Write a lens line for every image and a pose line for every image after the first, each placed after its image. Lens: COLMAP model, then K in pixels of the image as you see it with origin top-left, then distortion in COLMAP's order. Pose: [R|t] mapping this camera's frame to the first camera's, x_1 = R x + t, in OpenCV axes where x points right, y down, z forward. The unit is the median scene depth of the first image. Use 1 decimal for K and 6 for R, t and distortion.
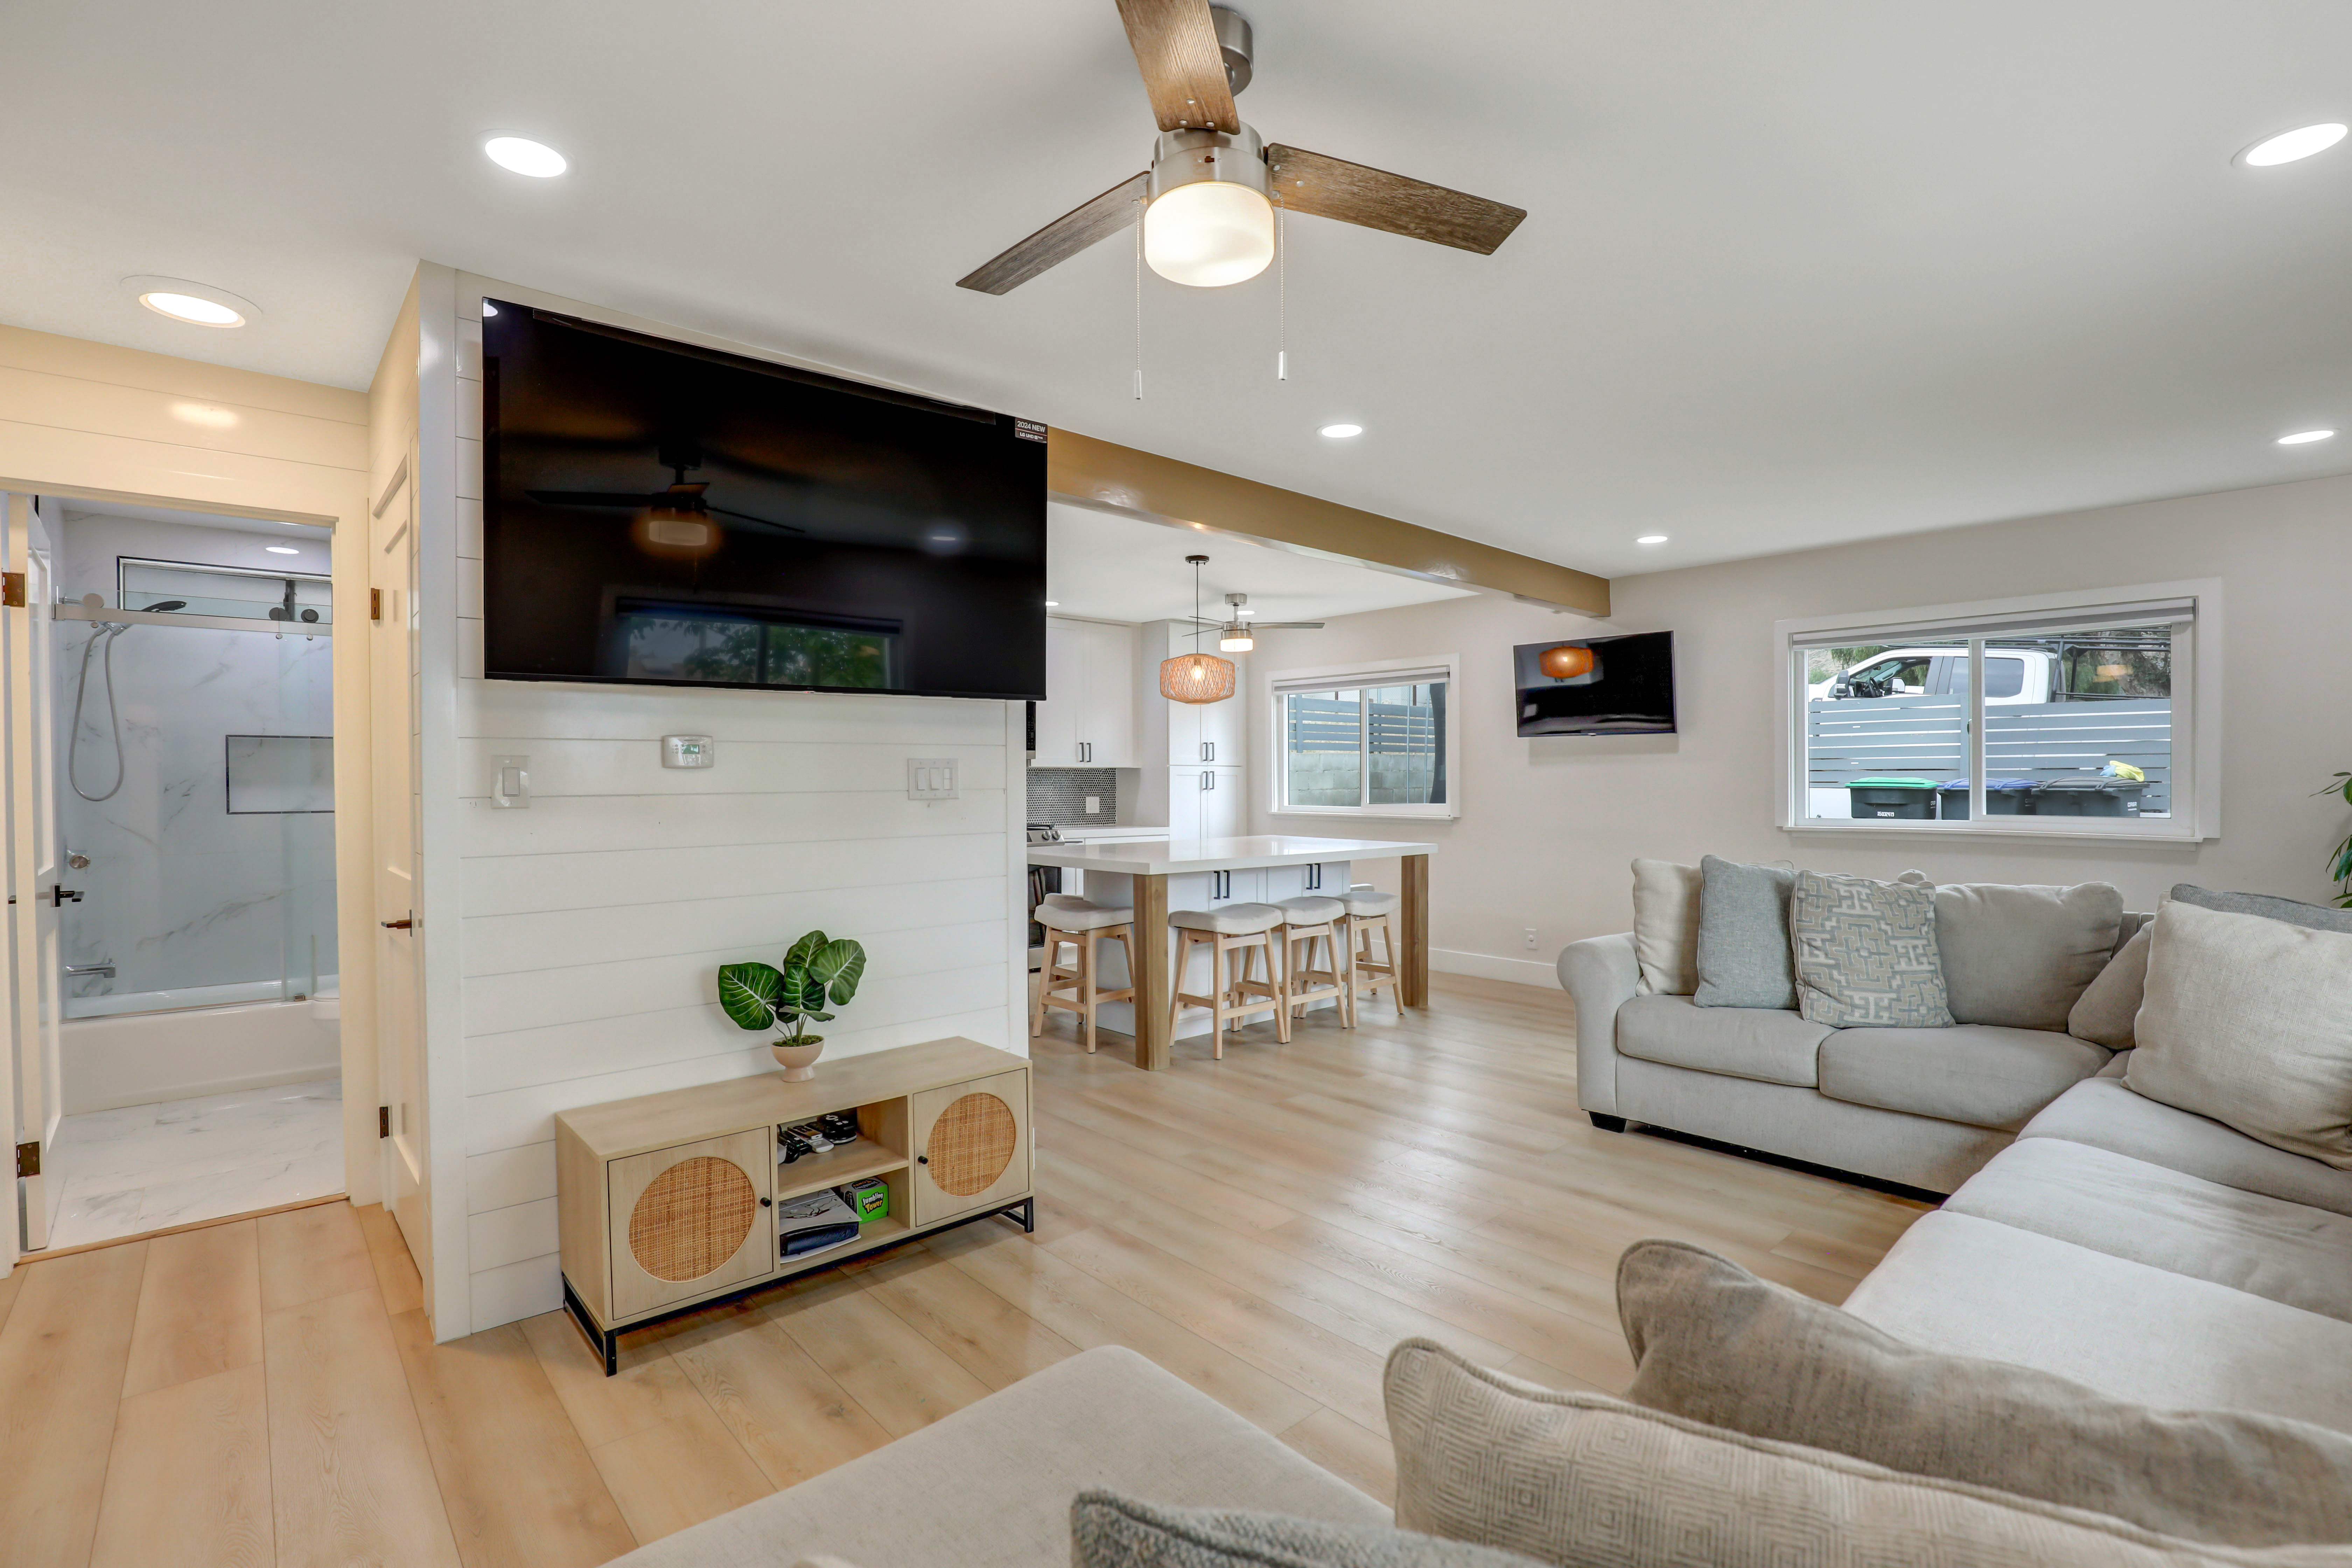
lens RADIAL K [[1083.9, 0, 1194.2], [0, 1083.9, 783.6], [0, 0, 1]] dist [-0.029214, 0.003304]
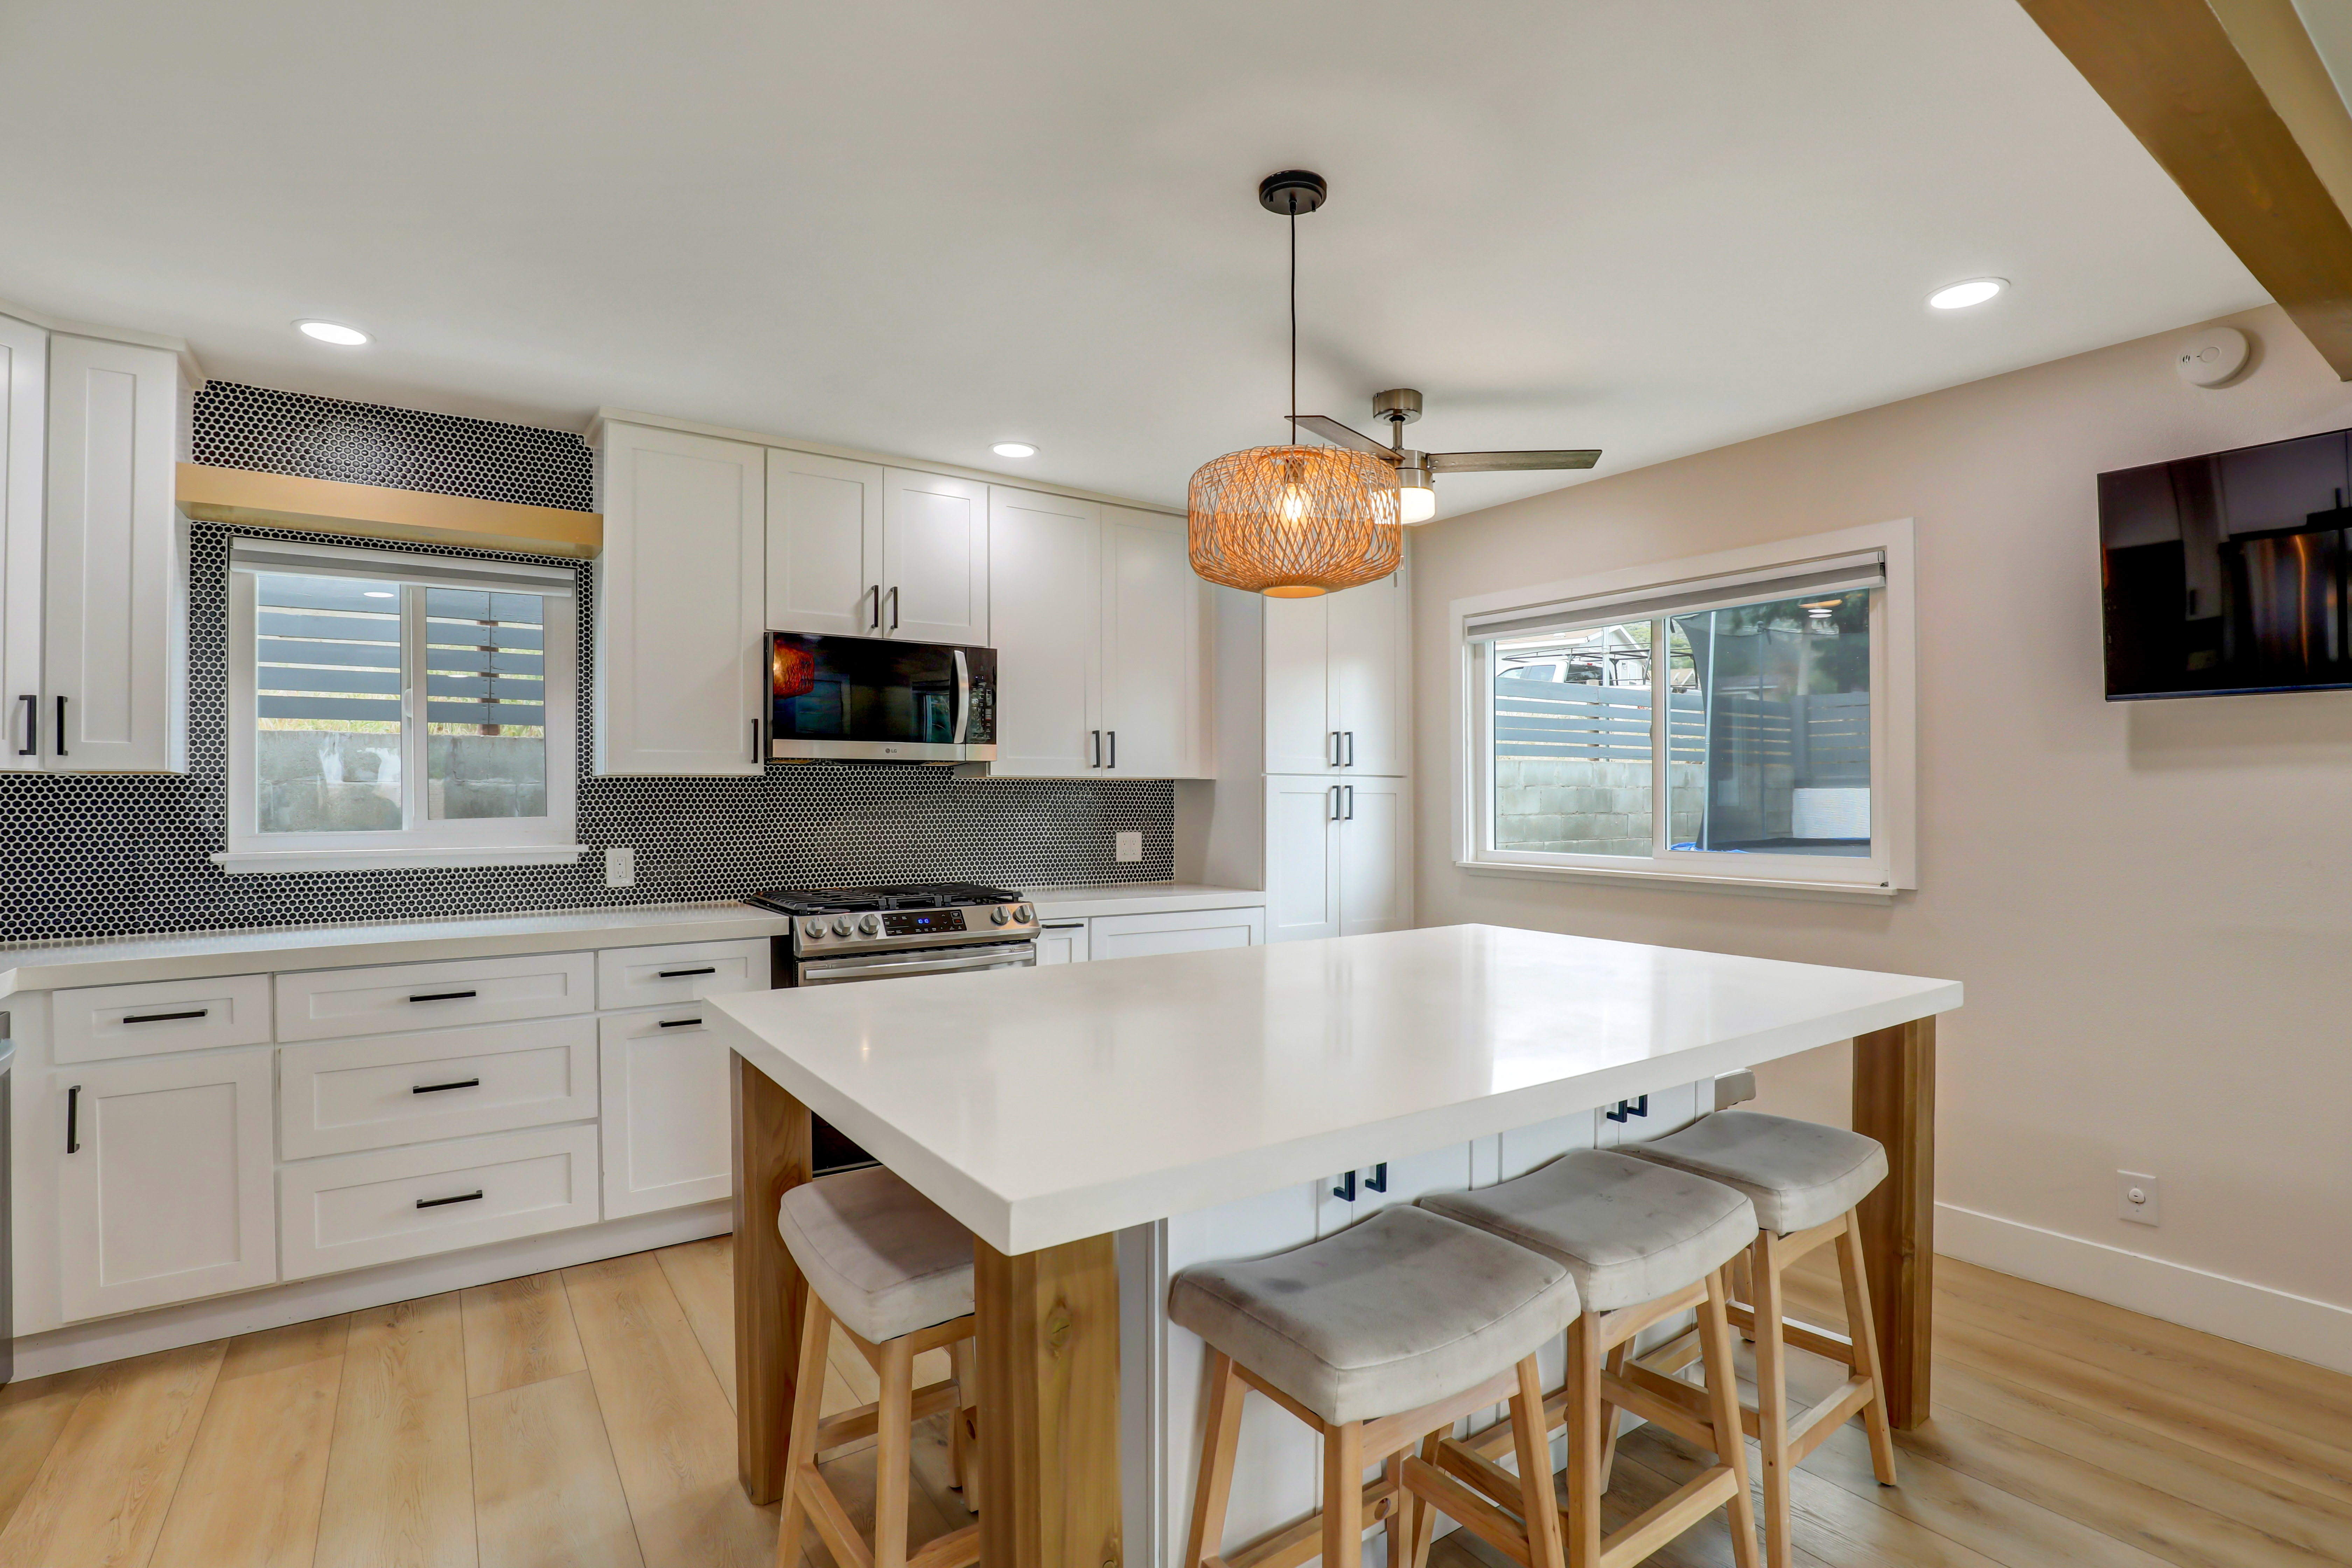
lens RADIAL K [[1083.9, 0, 1186.4], [0, 1083.9, 807.4], [0, 0, 1]] dist [-0.029214, 0.003304]
pose [[0.989786, 0.003759, -0.142511, 0.018905], [-0.002839, 0.999974, 0.006660, -0.005565], [0.142532, -0.006187, 0.989771, 0.645217]]
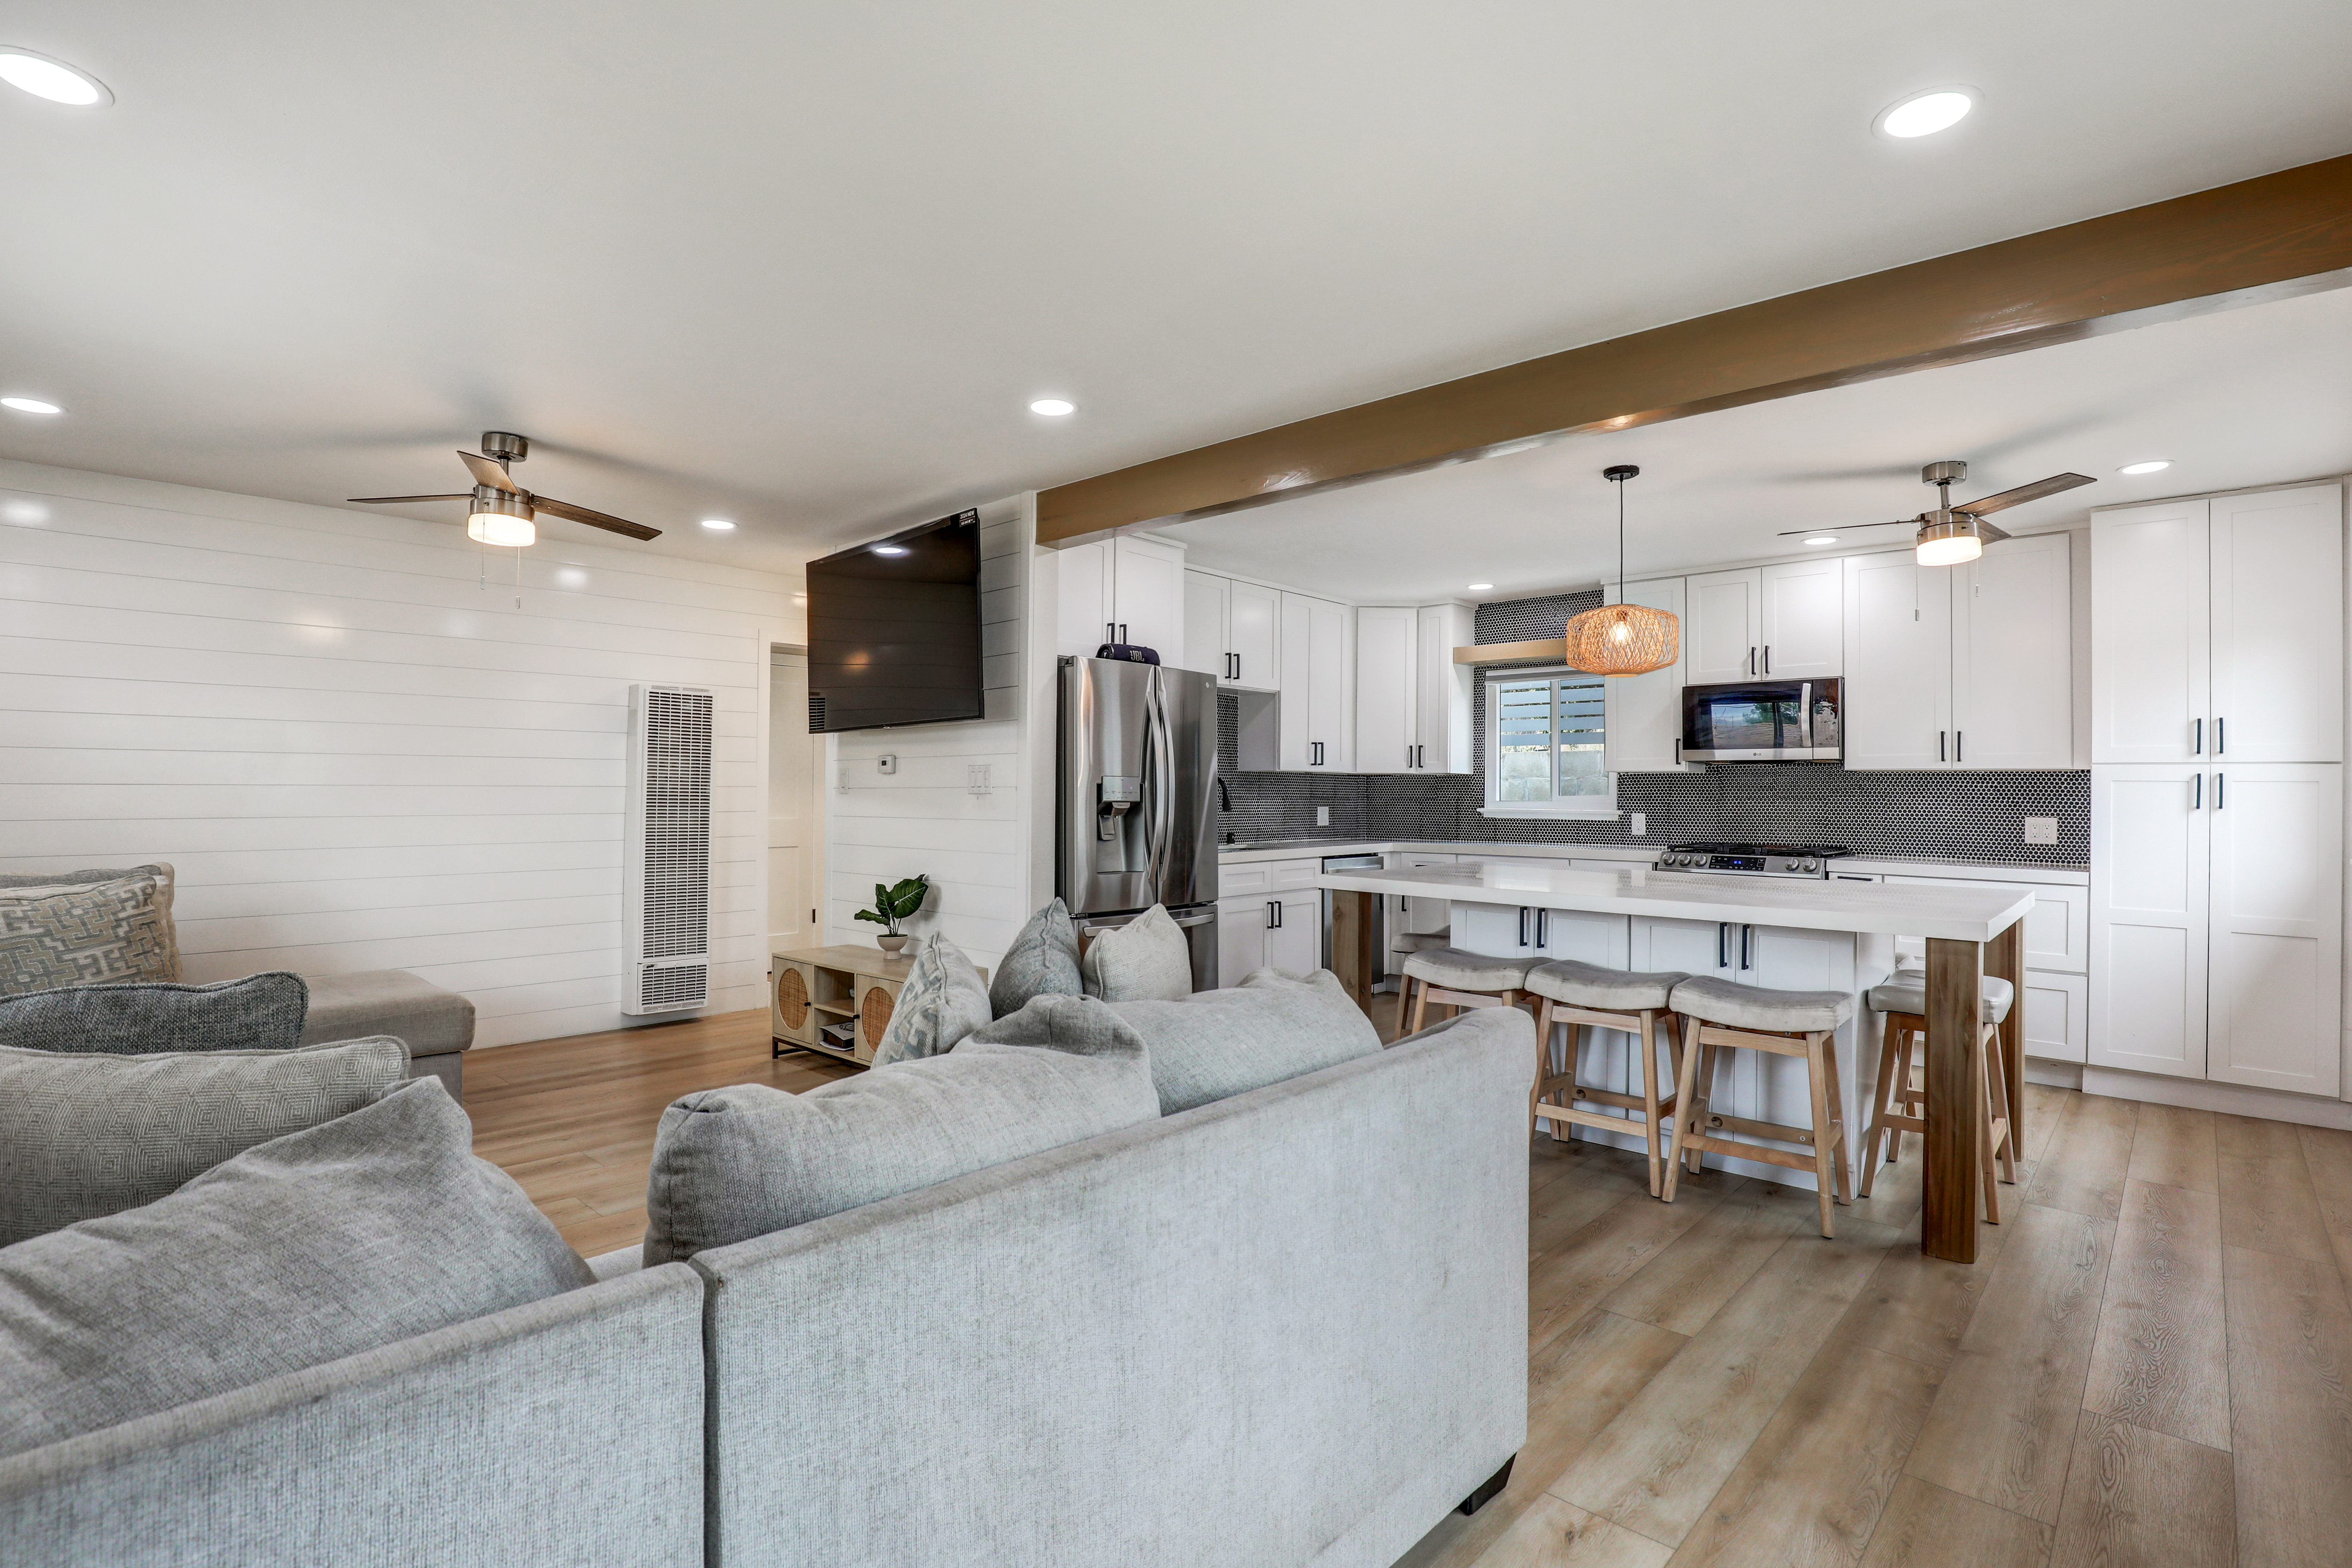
lens RADIAL K [[1145.9, 0, 1183.5], [0, 1145.9, 780.1], [0, 0, 1]] dist [-0.025798, 0.000356]
pose [[0.065236, -0.006476, -0.997849, 0.722535], [-0.012669, 0.999893, -0.007318, 0.002948], [0.997789, 0.013119, 0.065147, 0.668873]]
